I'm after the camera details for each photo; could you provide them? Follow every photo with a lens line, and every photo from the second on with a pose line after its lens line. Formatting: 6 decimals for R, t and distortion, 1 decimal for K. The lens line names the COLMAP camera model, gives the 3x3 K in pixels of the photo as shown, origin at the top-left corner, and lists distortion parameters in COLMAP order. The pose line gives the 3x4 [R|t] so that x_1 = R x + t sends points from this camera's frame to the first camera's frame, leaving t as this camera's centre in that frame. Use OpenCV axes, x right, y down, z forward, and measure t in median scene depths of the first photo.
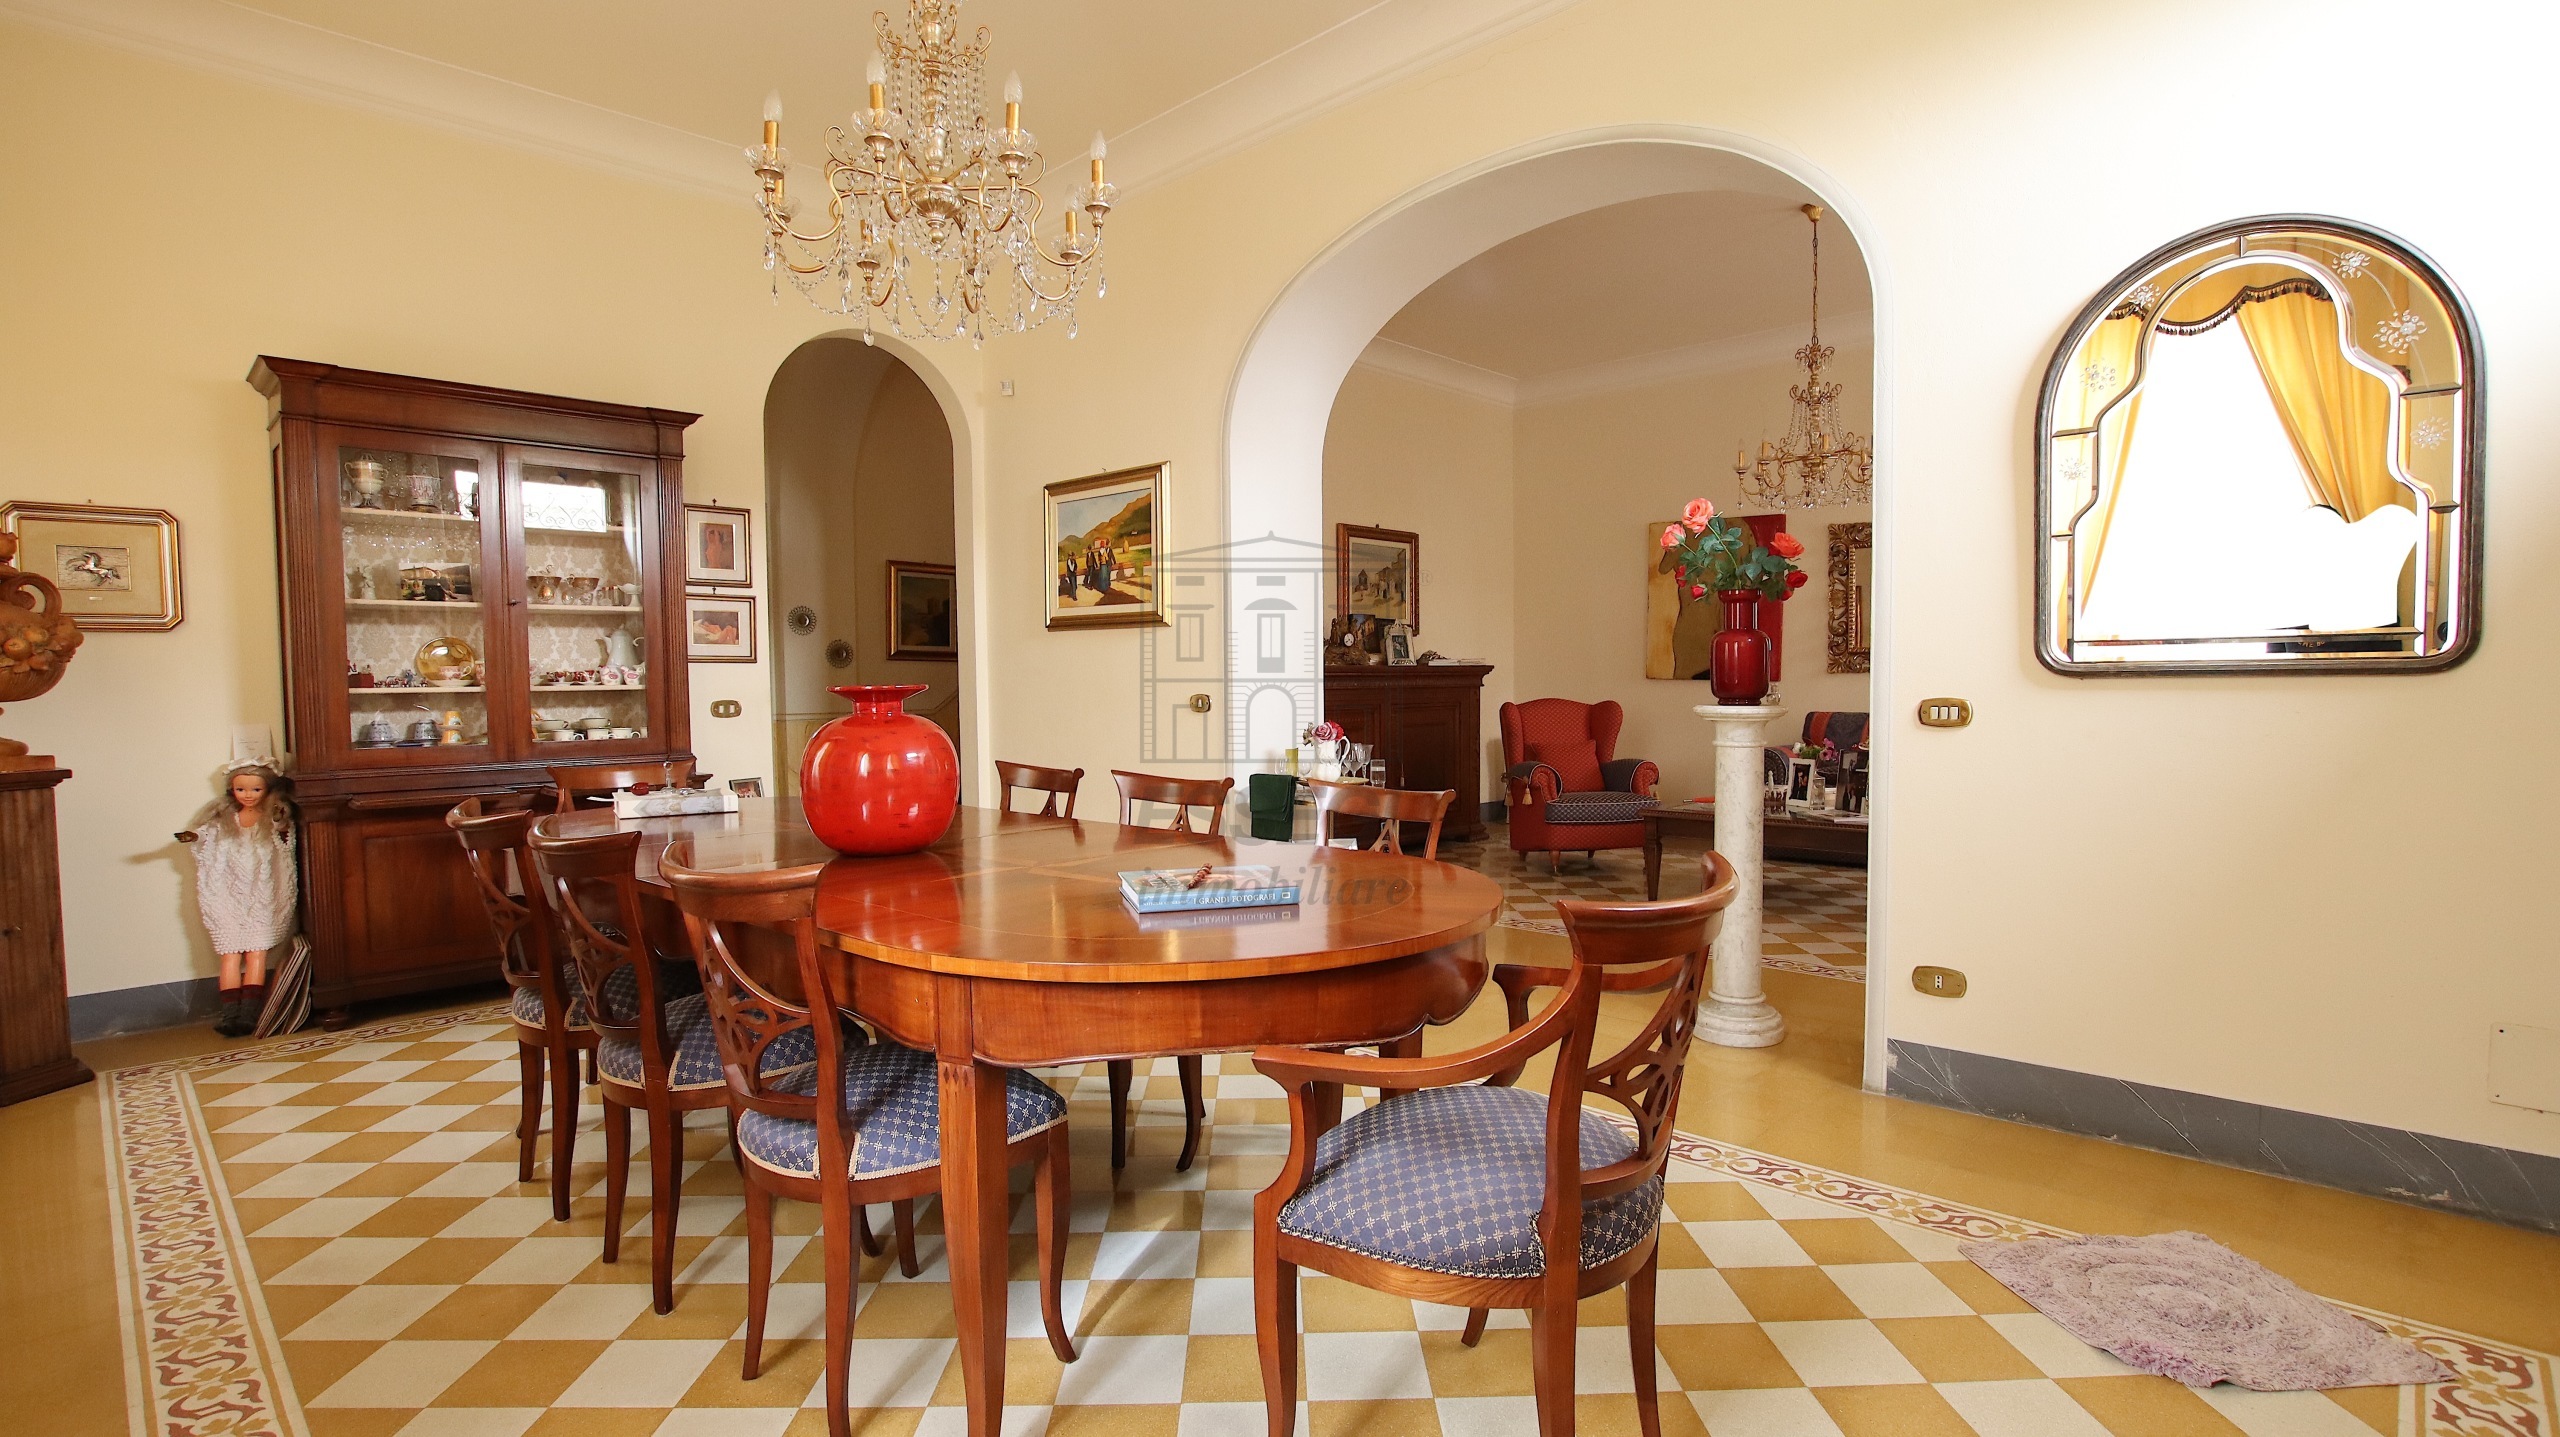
lens RADIAL K [[1223.3, 0, 1281.9], [0, 1223.3, 727.4], [0, 0, 1]] dist [-0.030873, 0.002410]
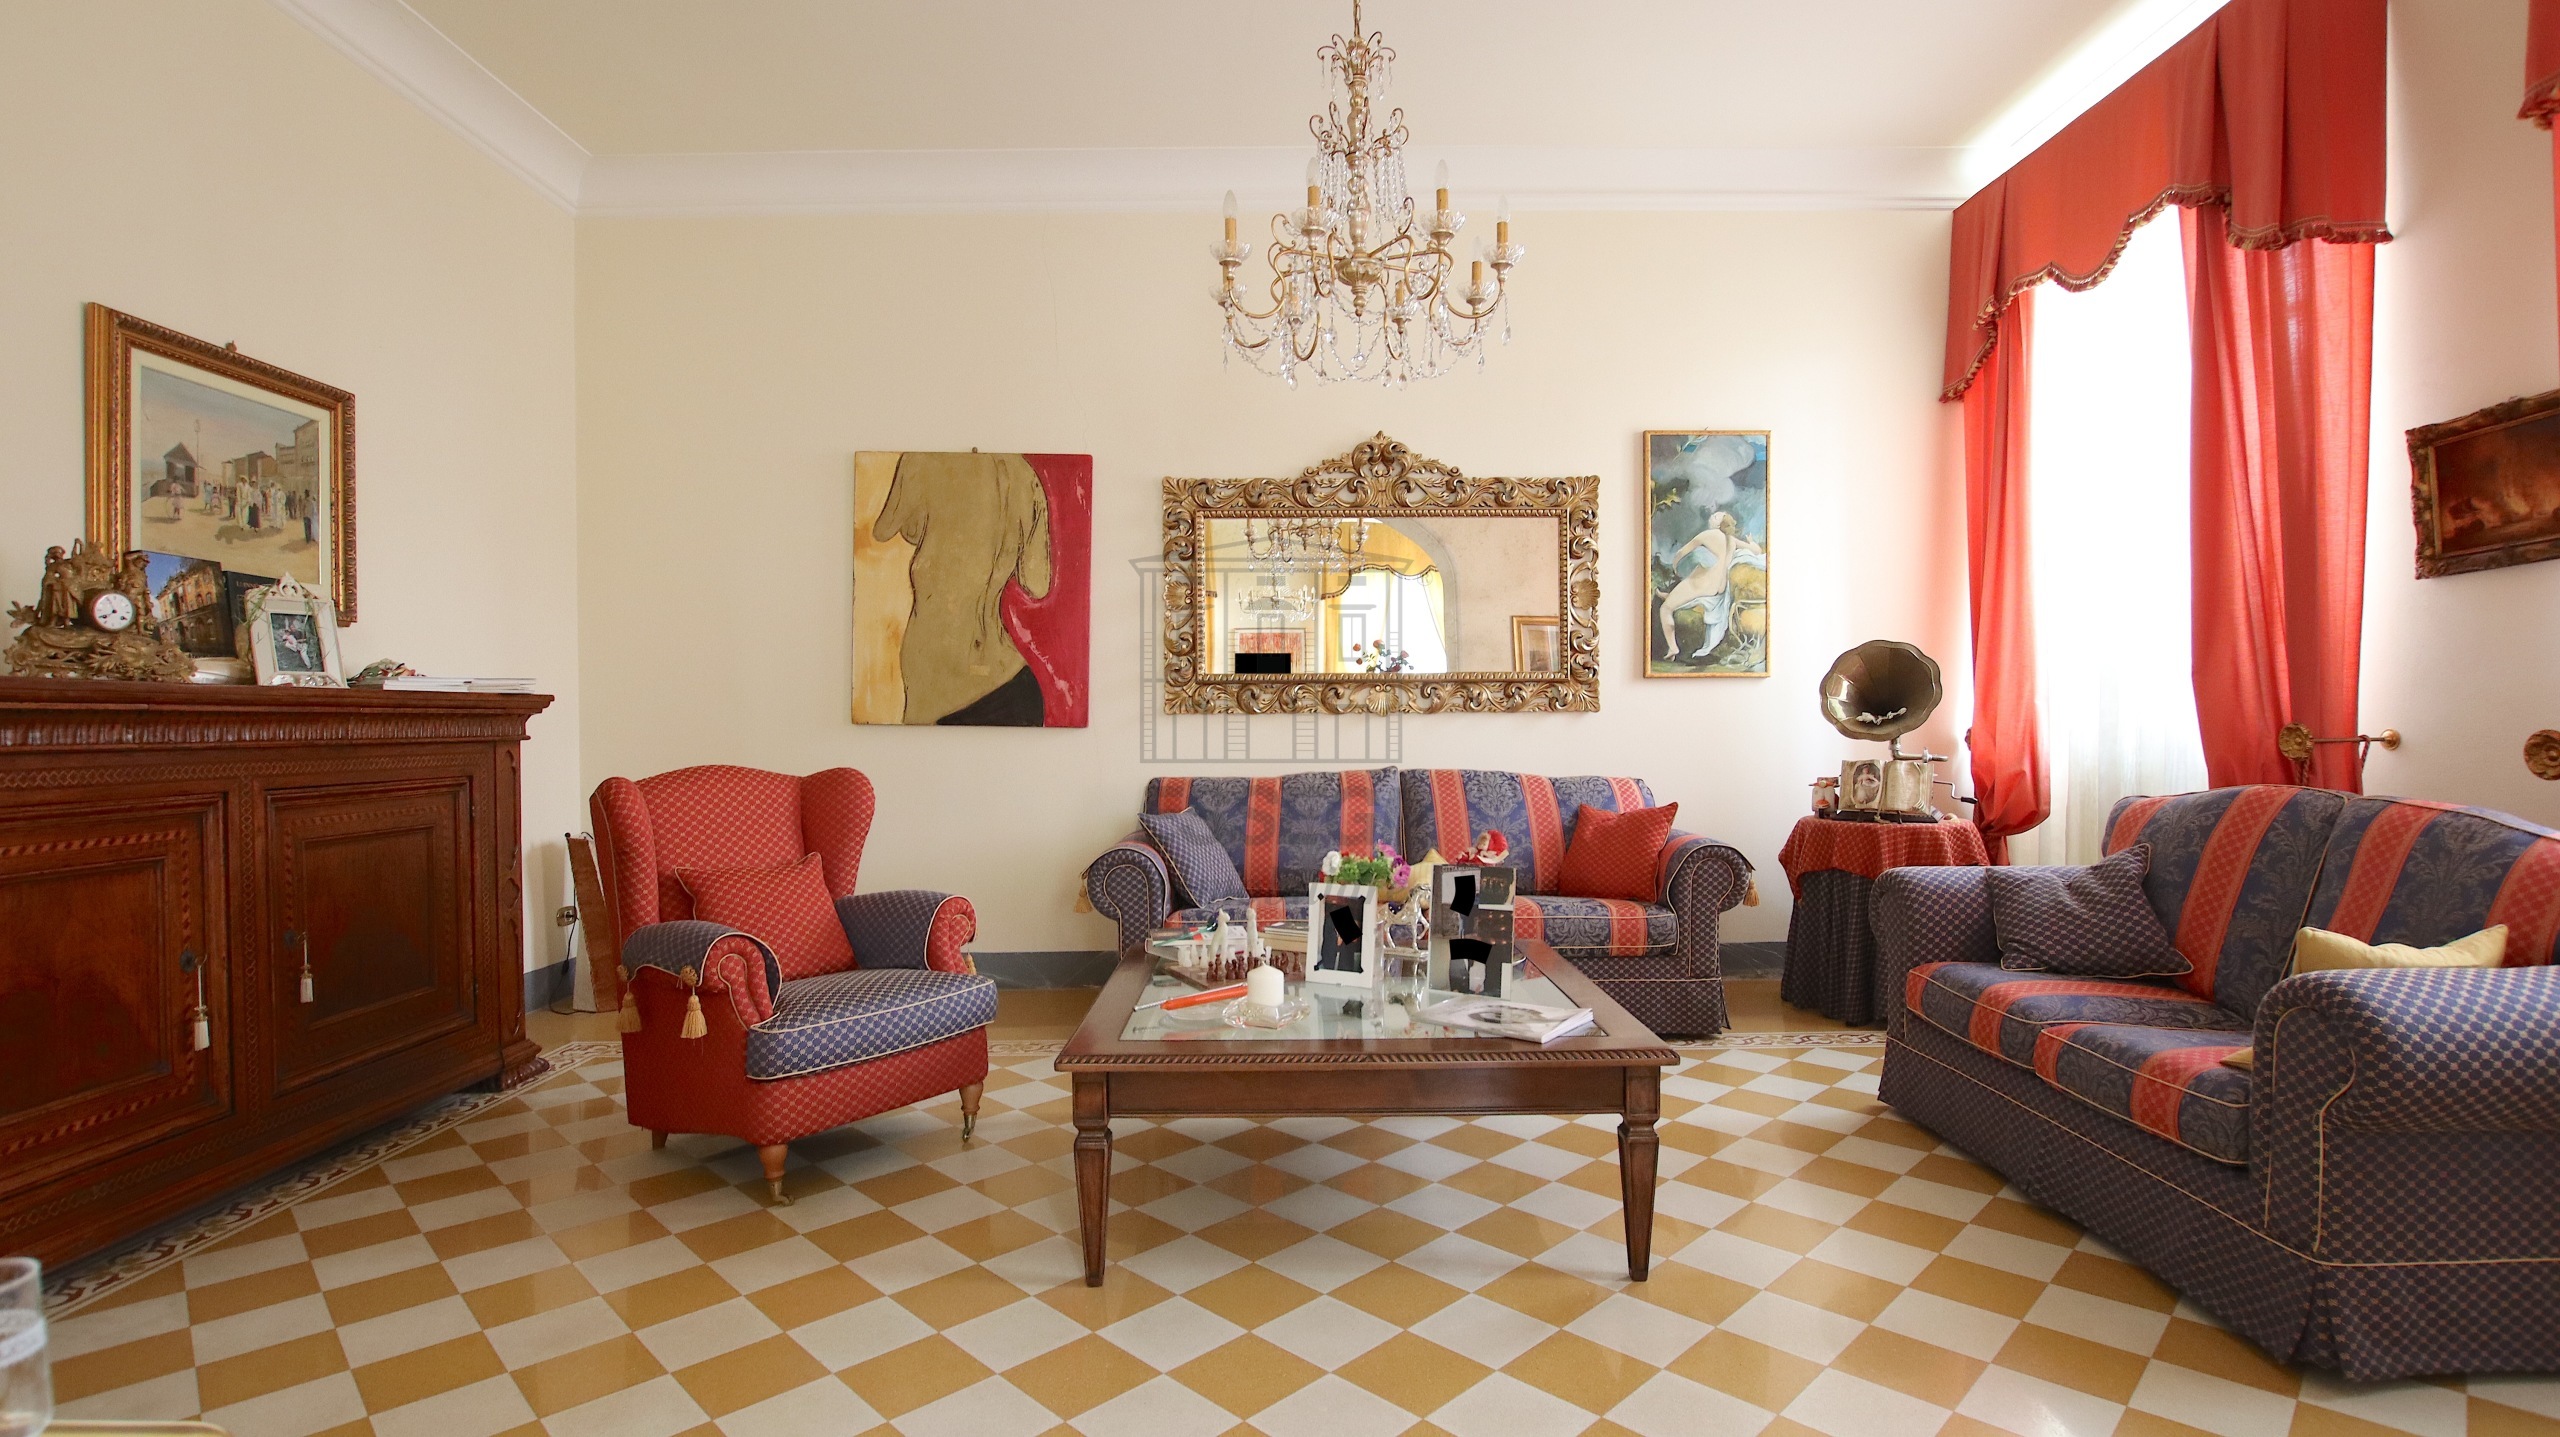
lens RADIAL K [[1223.3, 0, 1287.8], [0, 1223.3, 739.9], [0, 0, 1]] dist [-0.030873, 0.002410]
pose [[0.719061, -0.006880, 0.694913, 0.057108], [0.029652, 0.999344, -0.020788, -0.016485], [-0.694314, 0.035553, 0.718793, 0.495135]]
